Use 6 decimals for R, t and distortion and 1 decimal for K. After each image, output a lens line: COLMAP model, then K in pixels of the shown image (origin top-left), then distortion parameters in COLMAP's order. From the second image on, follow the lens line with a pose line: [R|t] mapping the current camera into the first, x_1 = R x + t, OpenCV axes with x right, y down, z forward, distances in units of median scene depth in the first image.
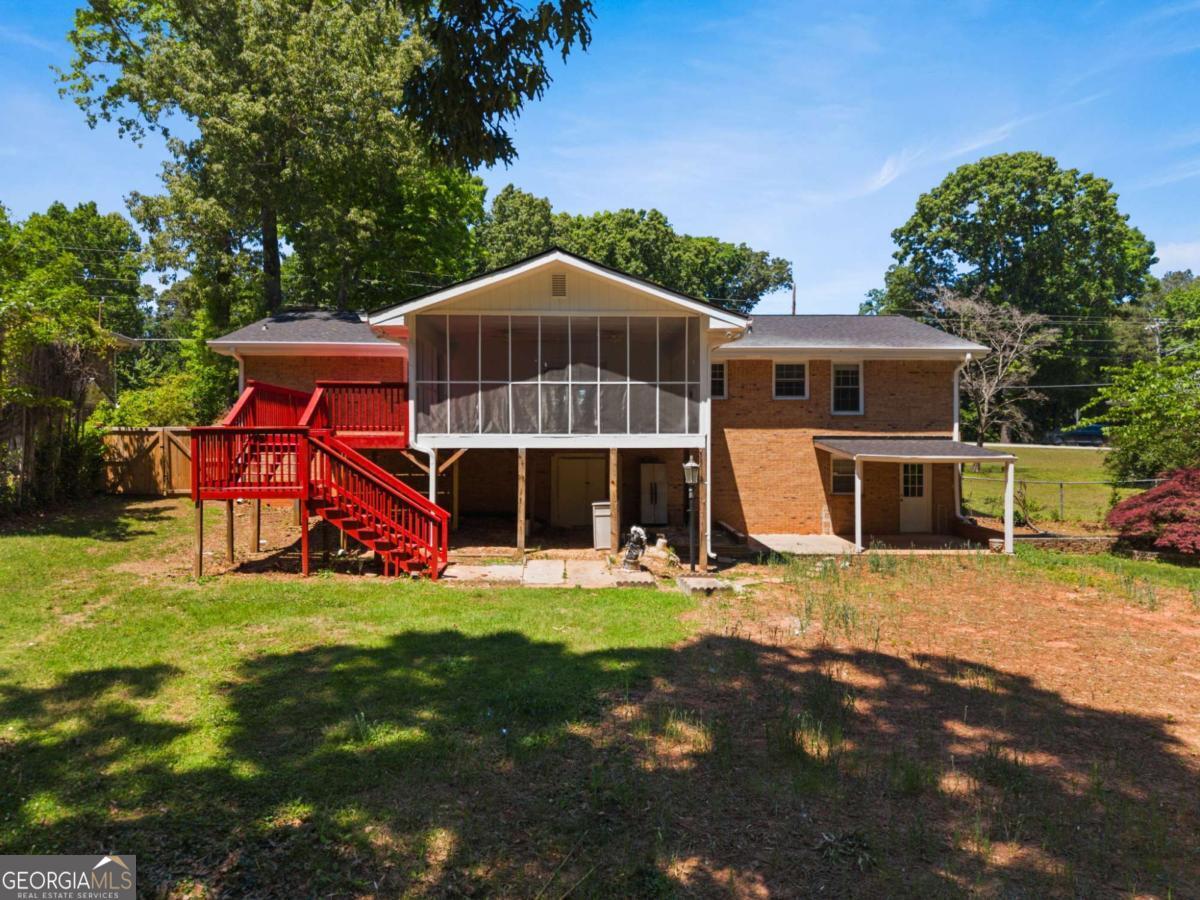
lens RADIAL K [[806.4, 0, 593.7], [0, 806.4, 452.3], [0, 0, 1]] dist [0.050591, -0.046023]
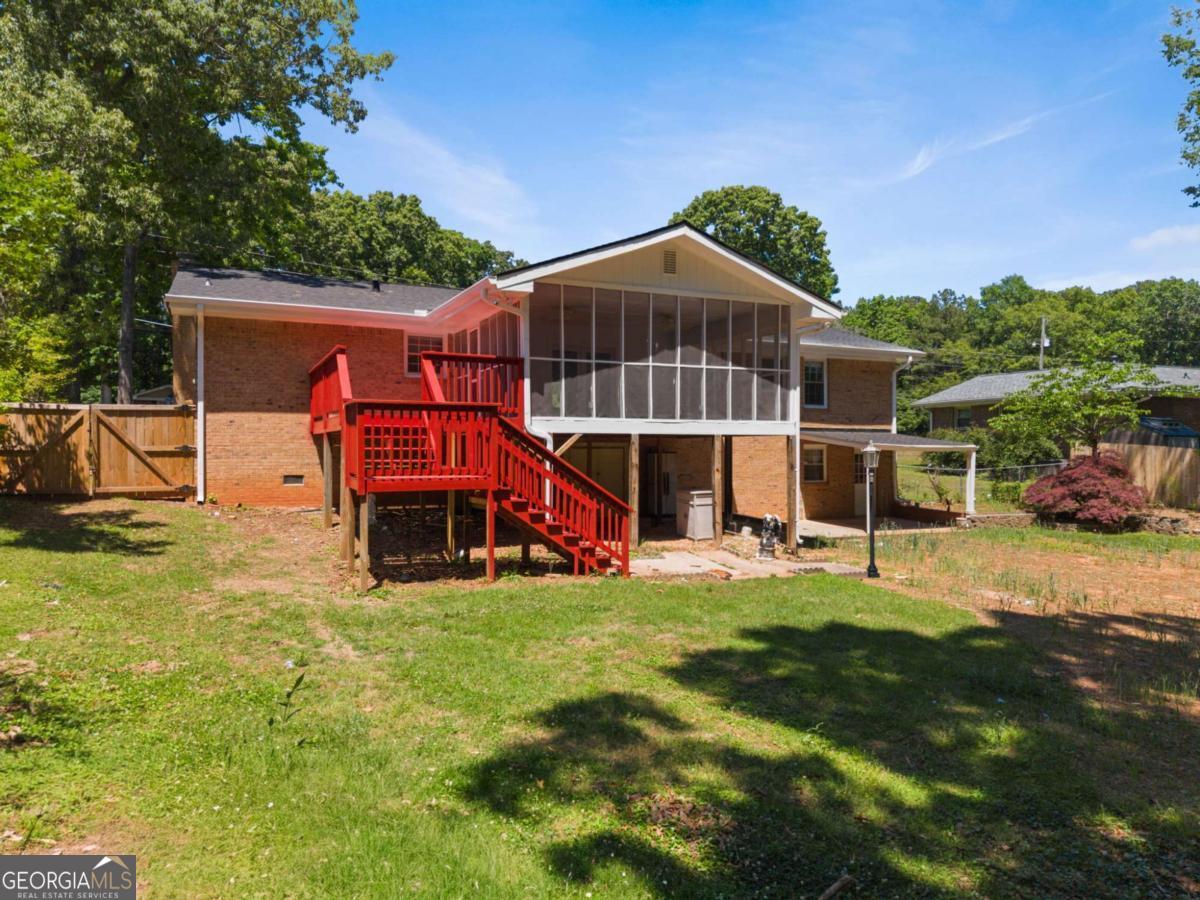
lens RADIAL K [[806.4, 0, 593.7], [0, 806.4, 452.3], [0, 0, 1]] dist [0.050591, -0.046023]
pose [[0.923962, 0.000500, 0.382484, -0.483296], [-0.000865, 0.999999, 0.000780, 0.015392], [-0.382483, -0.001052, 0.923962, 0.156751]]
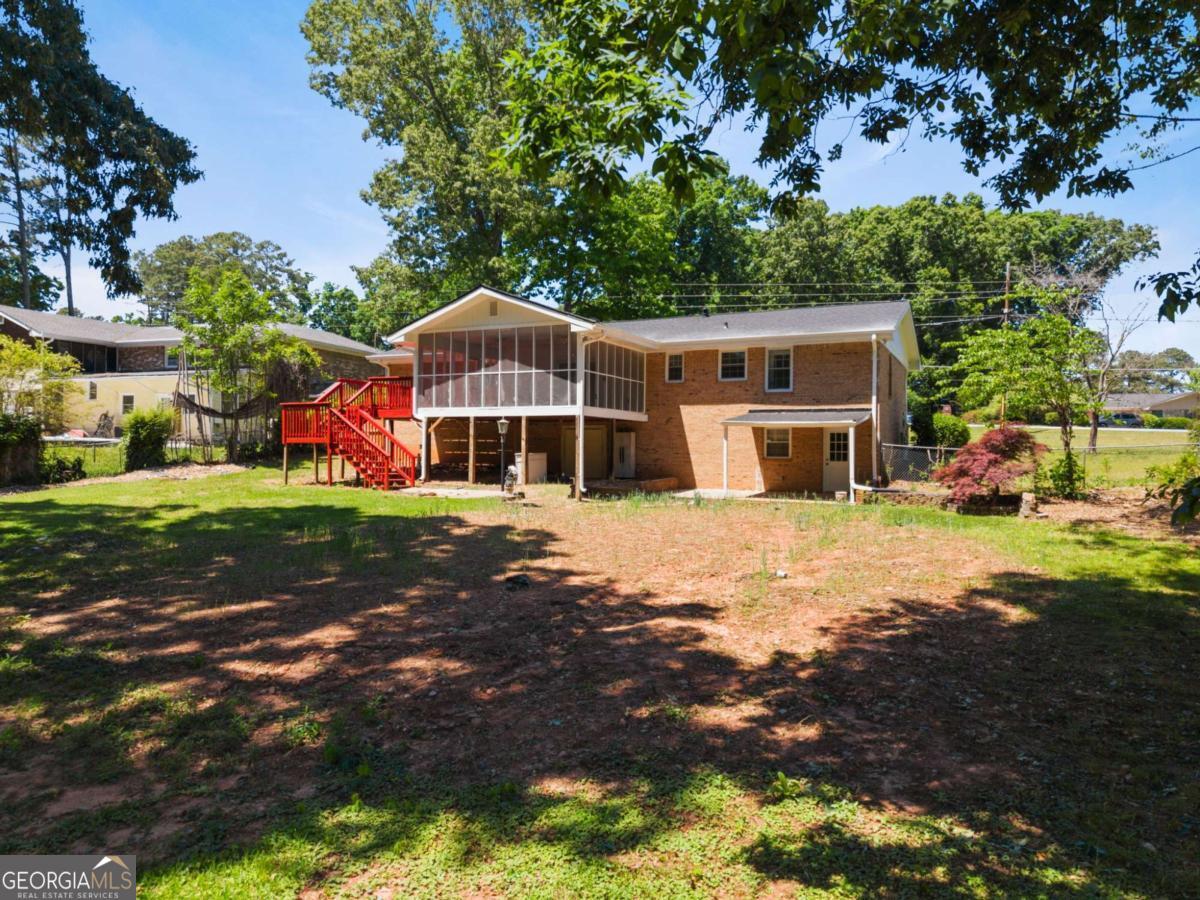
lens RADIAL K [[806.4, 0, 593.7], [0, 806.4, 452.3], [0, 0, 1]] dist [0.050591, -0.046023]
pose [[0.884354, 0.008703, -0.466735, 0.825760], [-0.009952, 0.999950, -0.000211, 0.060812], [0.466710, 0.004832, 0.884397, -0.250741]]
